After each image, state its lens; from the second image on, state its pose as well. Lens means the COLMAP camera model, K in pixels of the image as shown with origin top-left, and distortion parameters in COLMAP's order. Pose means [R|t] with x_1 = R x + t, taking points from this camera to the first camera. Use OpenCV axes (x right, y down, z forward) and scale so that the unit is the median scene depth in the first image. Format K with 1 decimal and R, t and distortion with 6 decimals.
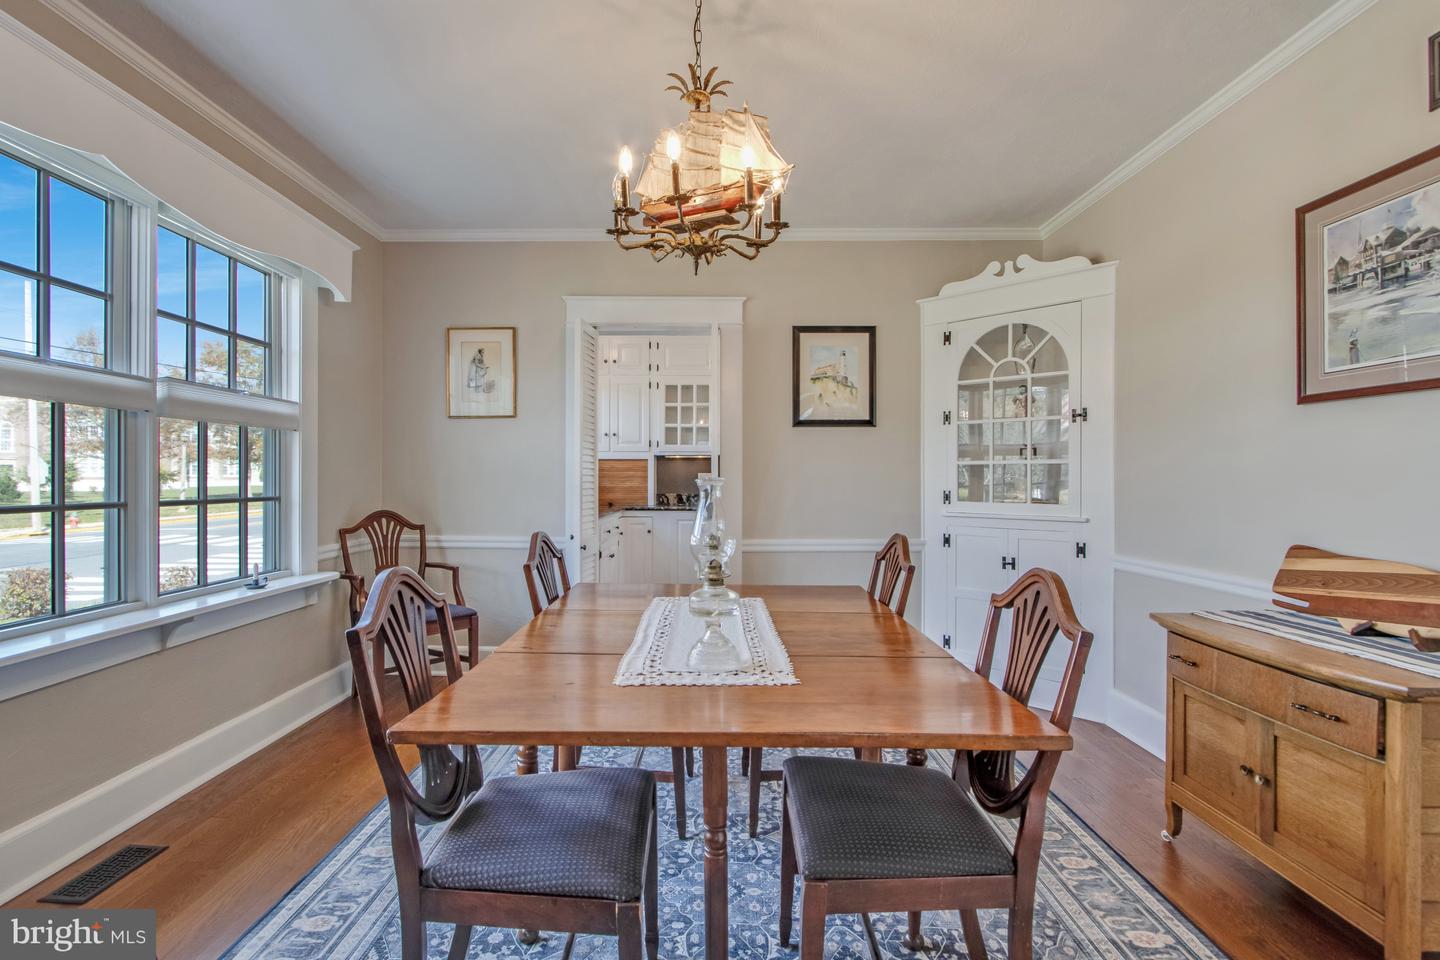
lens RADIAL K [[683.3, 0, 716.7], [0, 683.3, 475.5], [0, 0, 1]] dist [-0.000535, 0.000227]
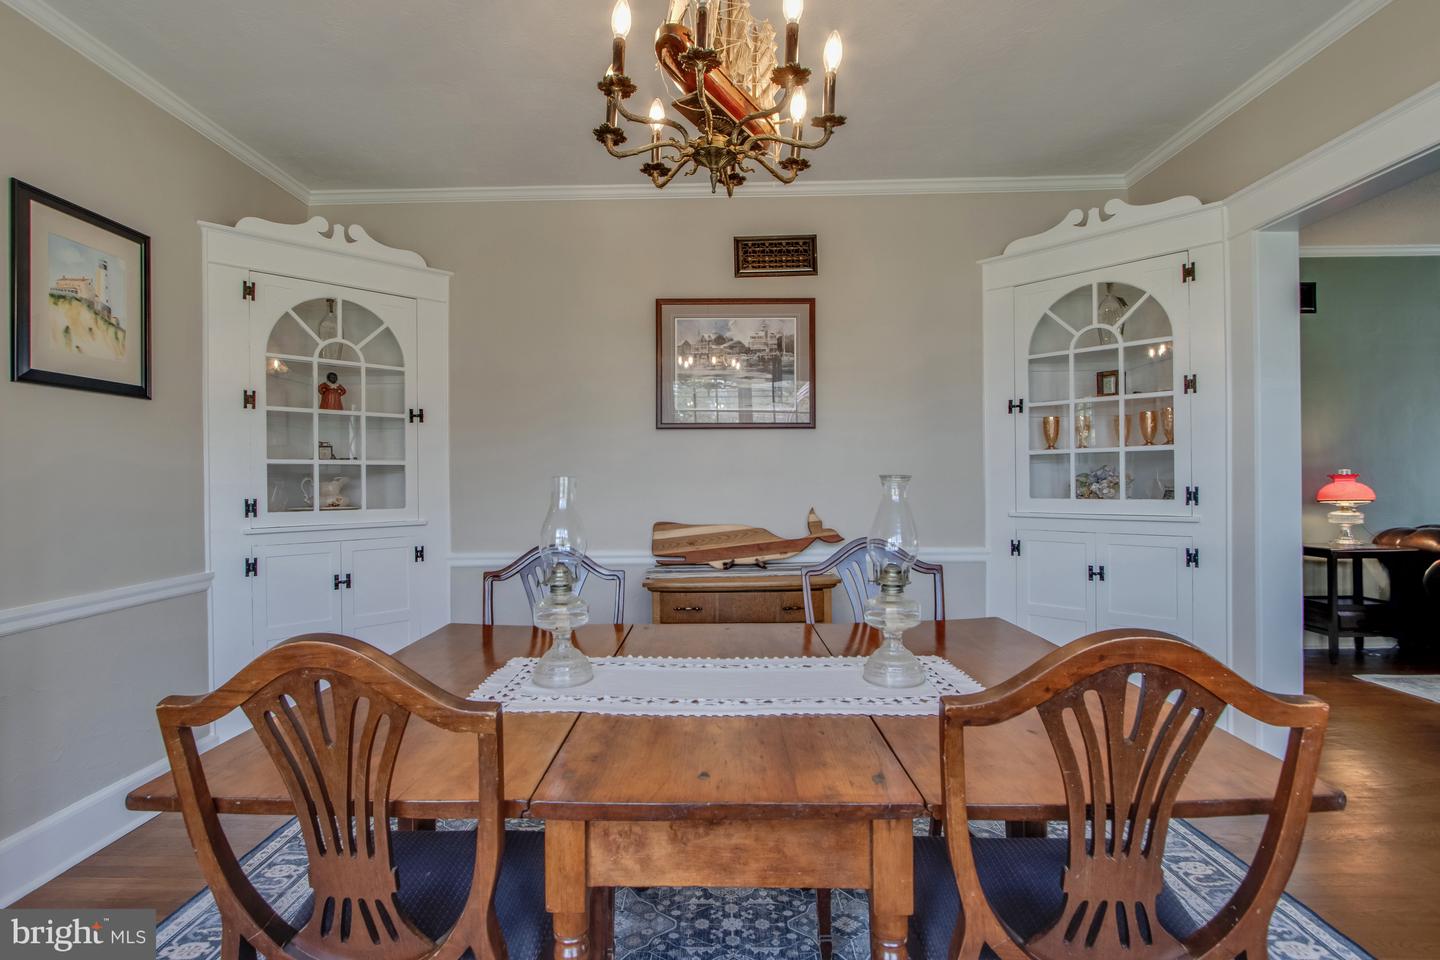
lens RADIAL K [[683.3, 0, 716.7], [0, 683.3, 480.7], [0, 0, 1]] dist [-0.000535, 0.000227]
pose [[0.026302, -0.004621, 0.999643, -0.439678], [0.006272, 0.999970, 0.004458, 0.002850], [-0.999634, 0.006152, 0.026330, 0.558579]]
